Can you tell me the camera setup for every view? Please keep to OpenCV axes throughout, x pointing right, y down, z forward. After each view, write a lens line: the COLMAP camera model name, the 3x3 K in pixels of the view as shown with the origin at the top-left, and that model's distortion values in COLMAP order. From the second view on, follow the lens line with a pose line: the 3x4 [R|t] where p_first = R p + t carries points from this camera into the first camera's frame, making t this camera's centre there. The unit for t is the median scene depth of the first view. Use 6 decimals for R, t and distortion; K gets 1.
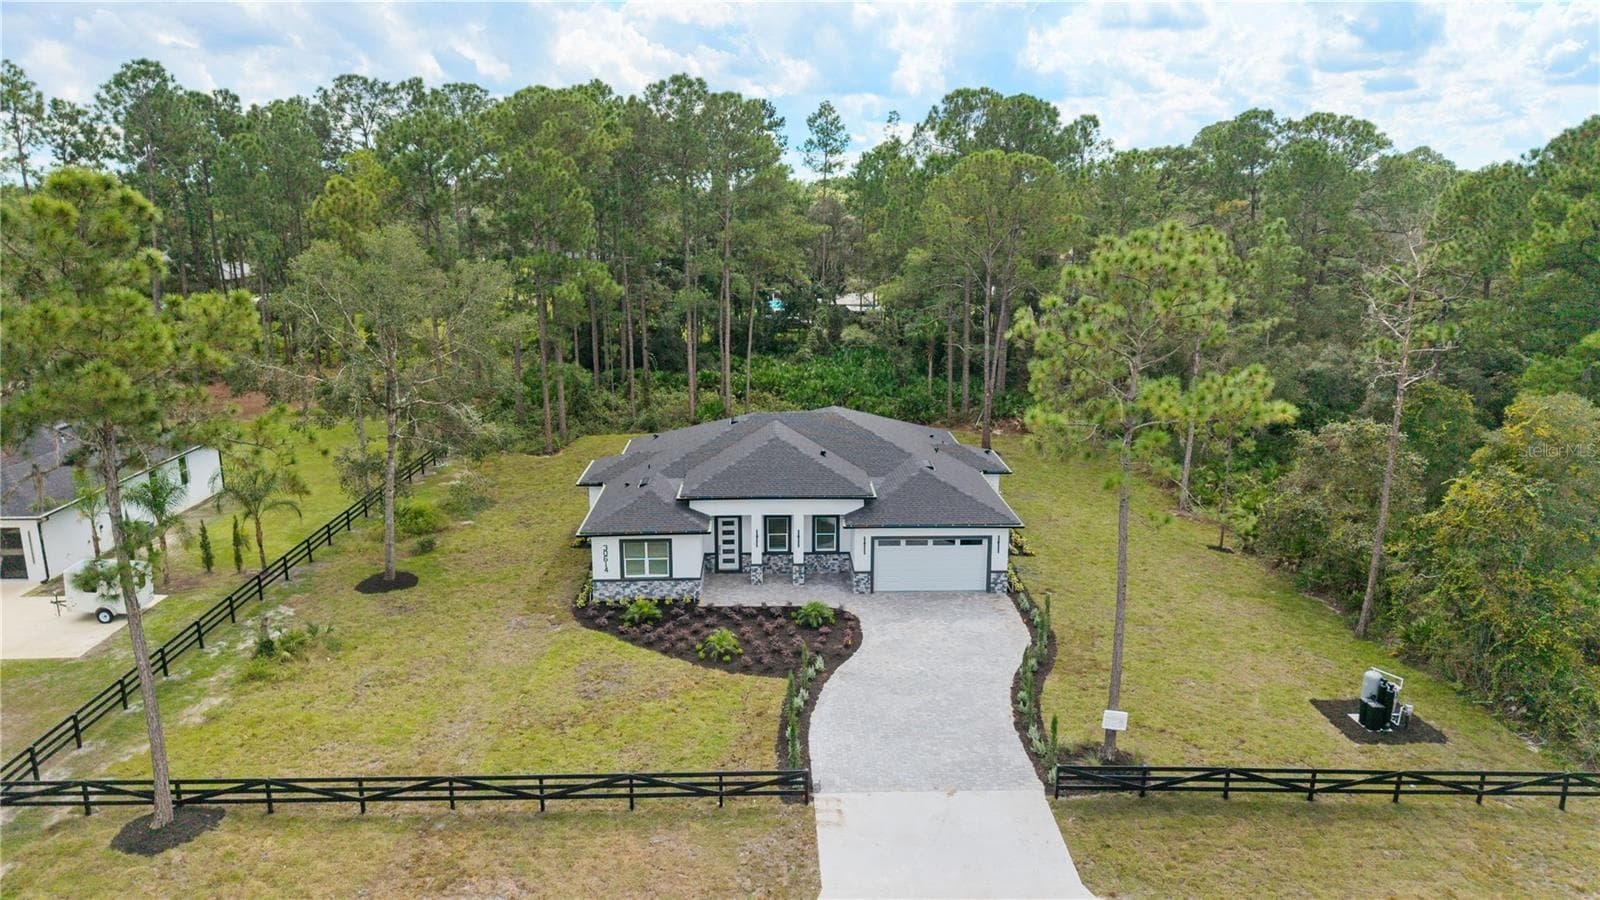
lens RADIAL K [[1072.7, 0, 800.0], [0, 1072.7, 450.0], [0, 0, 1]] dist [0.021352, -0.020790]
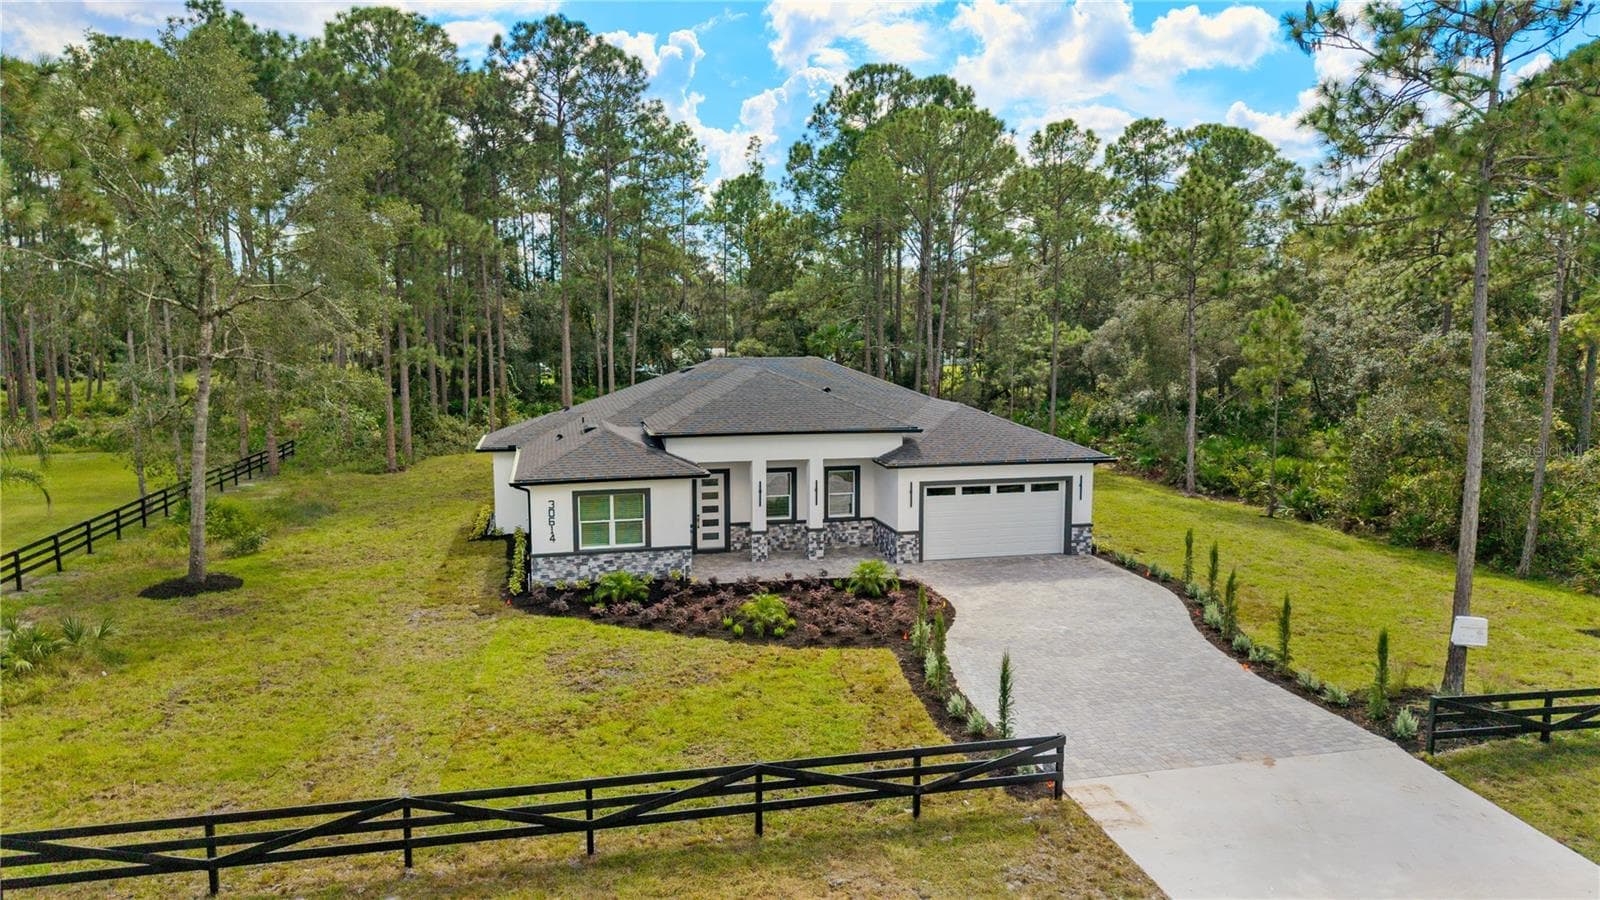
lens RADIAL K [[1072.7, 0, 800.0], [0, 1072.7, 450.0], [0, 0, 1]] dist [0.021352, -0.020790]
pose [[0.980148, -0.024940, 0.196692, -0.159948], [0.046949, 0.993038, -0.108038, 0.137011], [-0.192628, 0.115128, 0.974495, 0.306011]]
